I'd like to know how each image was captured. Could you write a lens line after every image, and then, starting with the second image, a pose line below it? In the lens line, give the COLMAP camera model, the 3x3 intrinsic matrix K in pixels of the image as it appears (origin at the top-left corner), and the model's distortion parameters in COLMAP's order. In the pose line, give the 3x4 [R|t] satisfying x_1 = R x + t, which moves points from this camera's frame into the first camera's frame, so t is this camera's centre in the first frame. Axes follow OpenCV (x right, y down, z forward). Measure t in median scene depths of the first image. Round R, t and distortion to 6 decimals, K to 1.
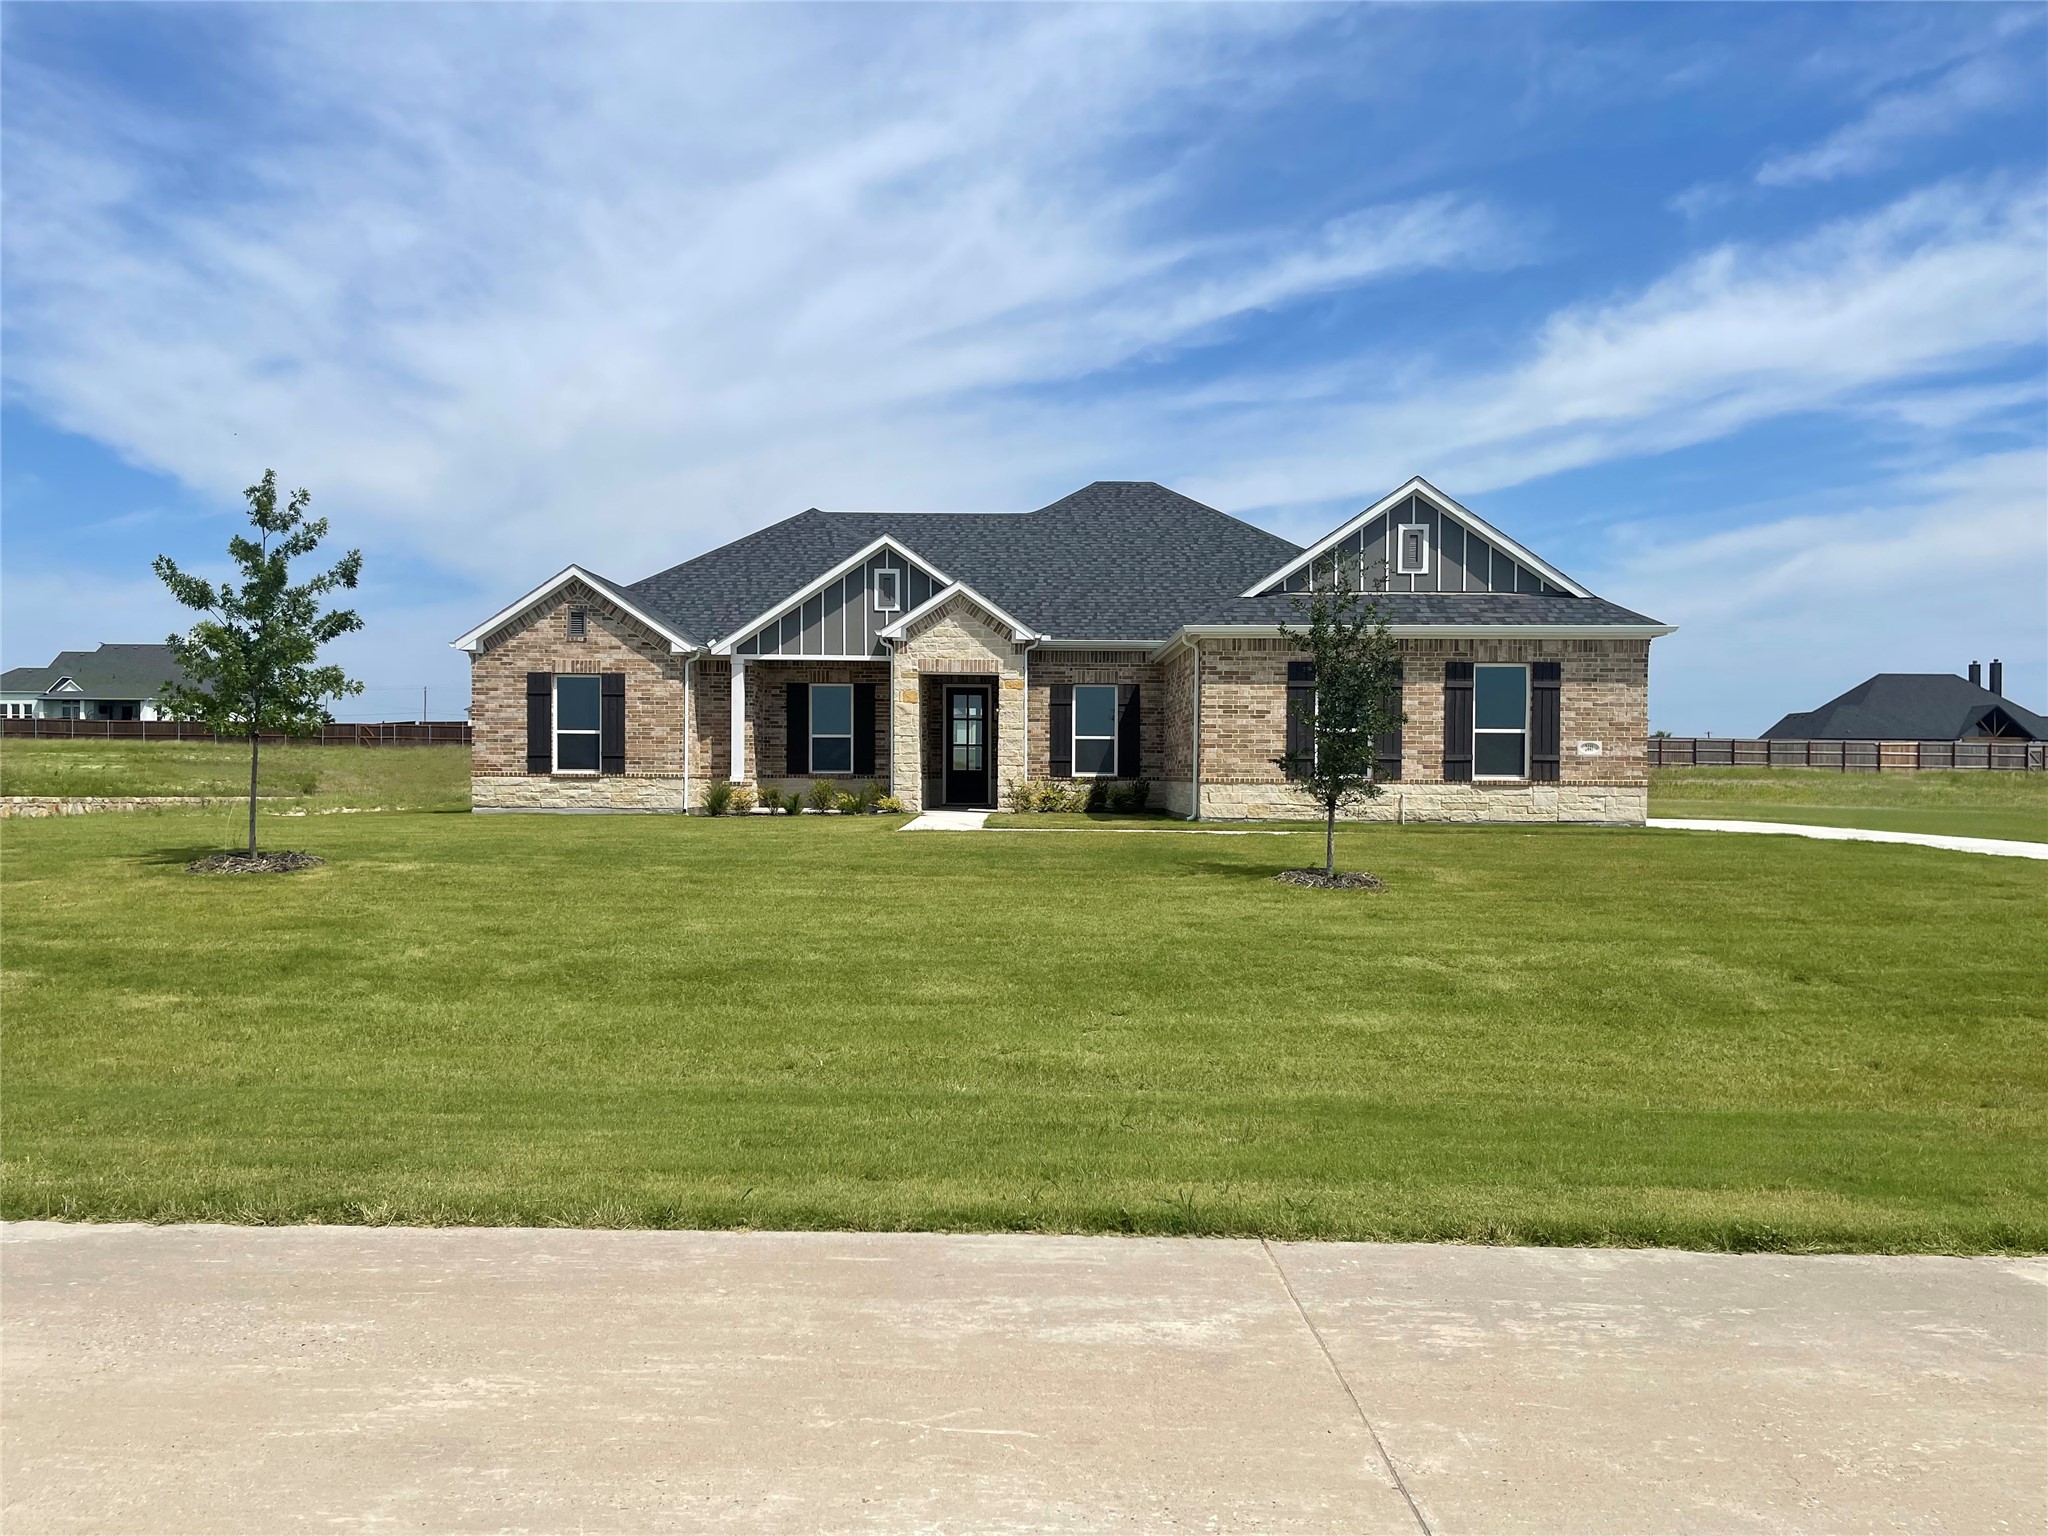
lens RADIAL K [[1606.2, 0, 1071.9], [0, 1606.2, 812.4], [0, 0, 1]] dist [0.077215, -0.094303]
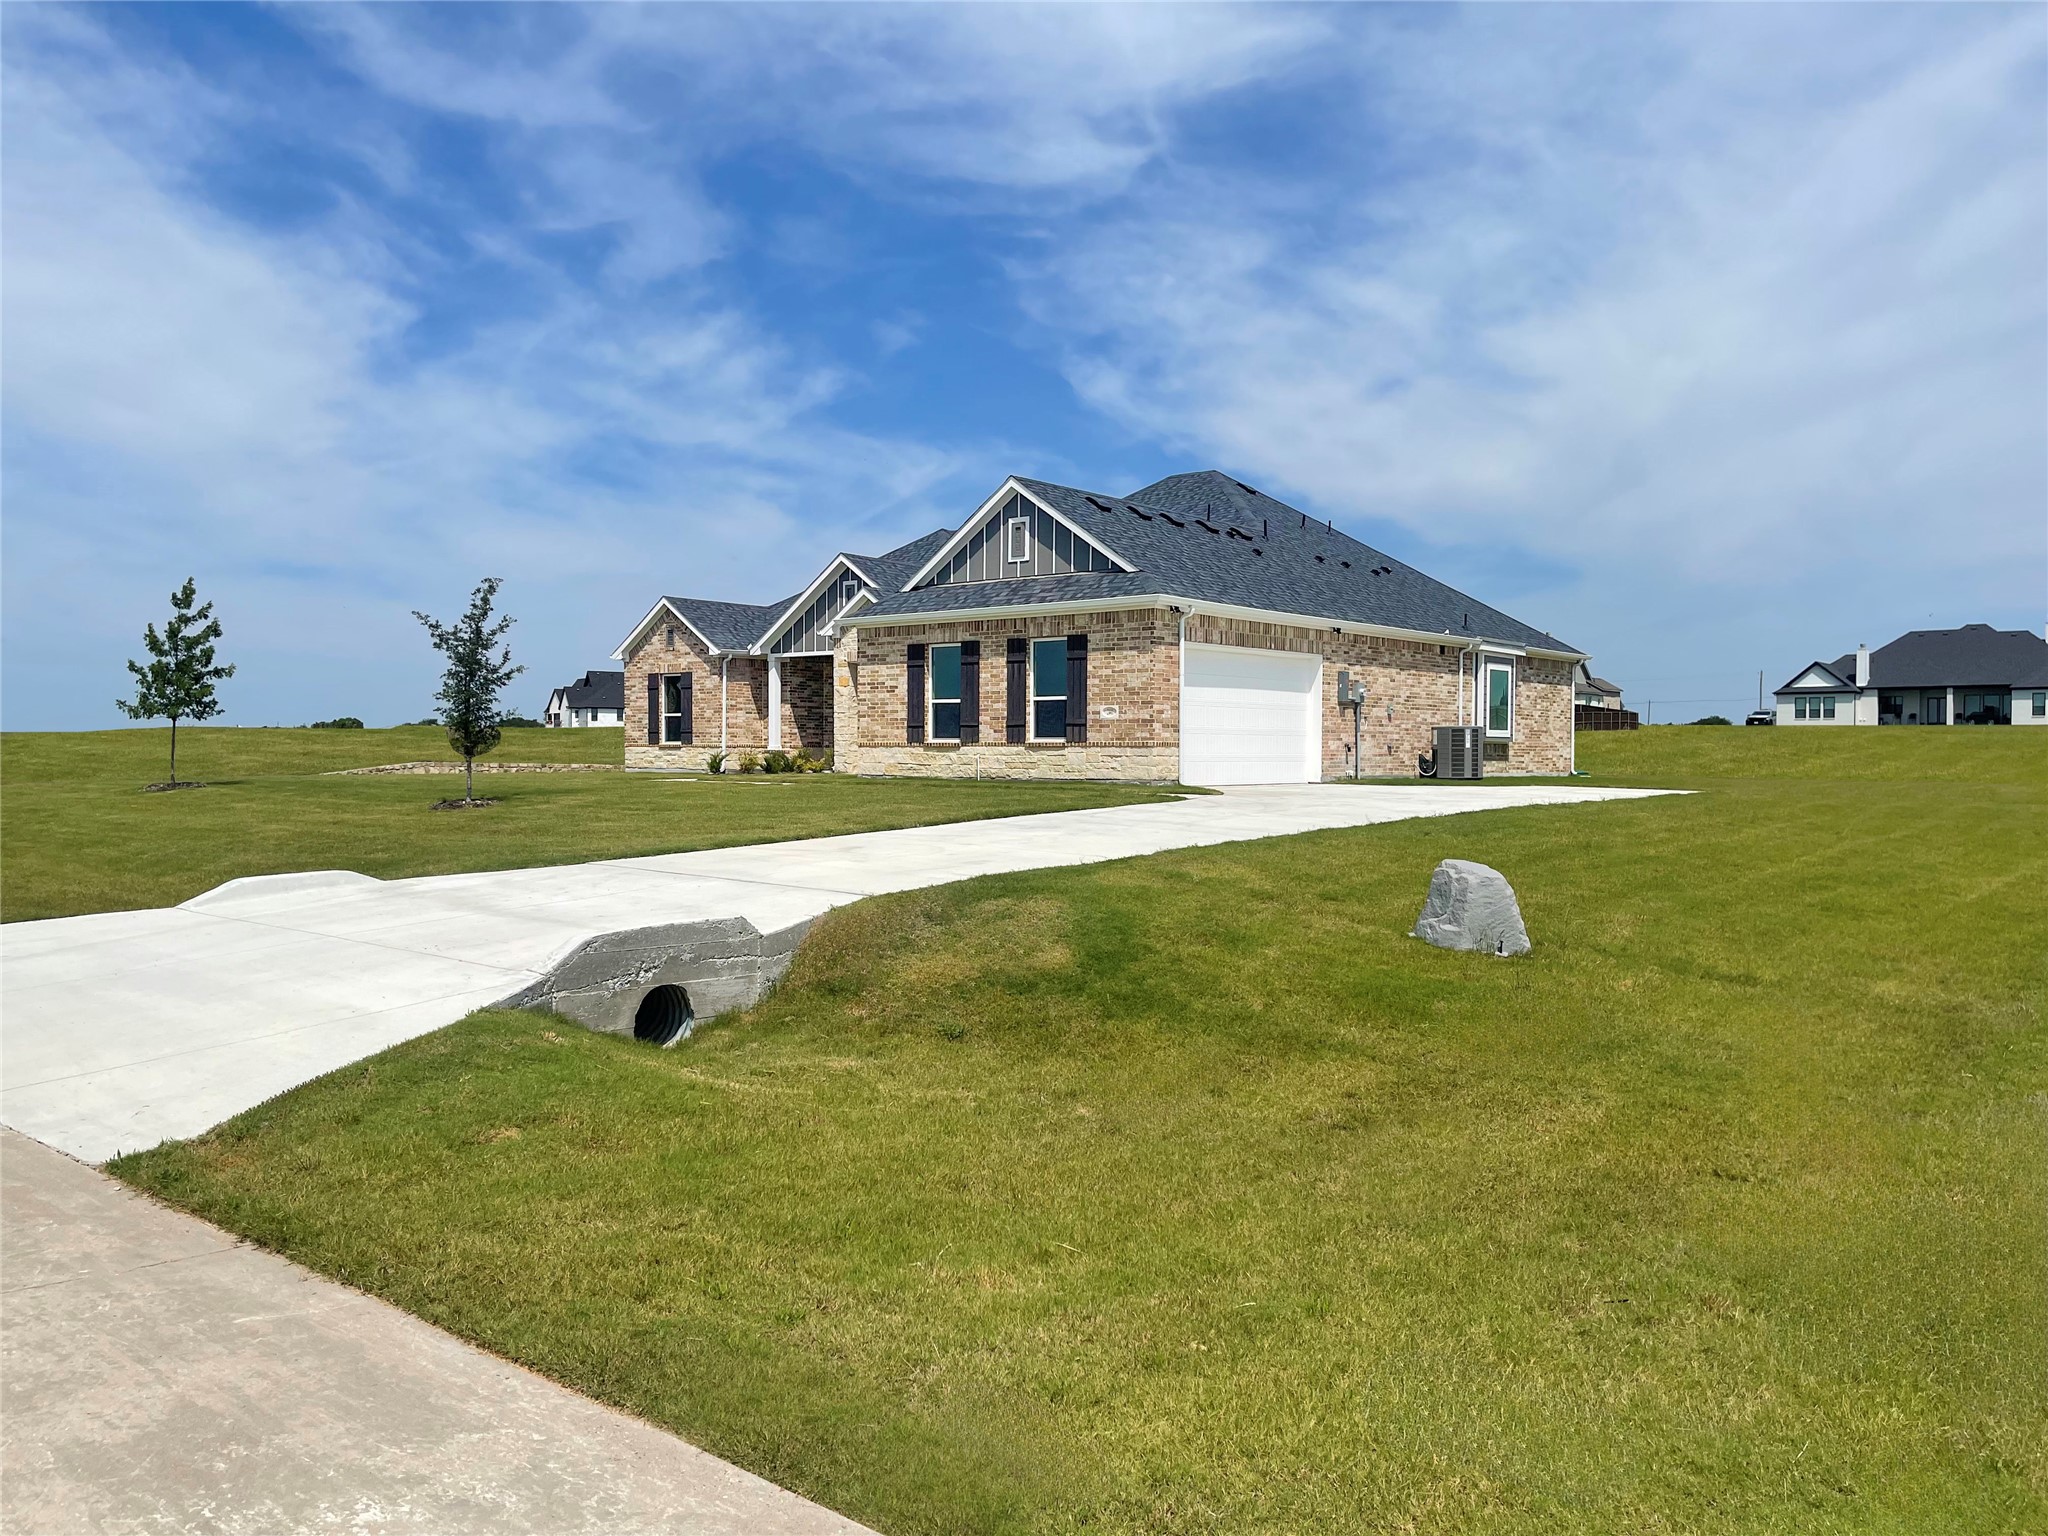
lens RADIAL K [[1606.2, 0, 1071.9], [0, 1606.2, 812.4], [0, 0, 1]] dist [0.077215, -0.094303]
pose [[0.774149, 0.018061, -0.632745, 0.859830], [-0.009634, 0.999813, 0.016752, 0.008657], [0.632930, -0.006873, 0.774179, 0.129511]]
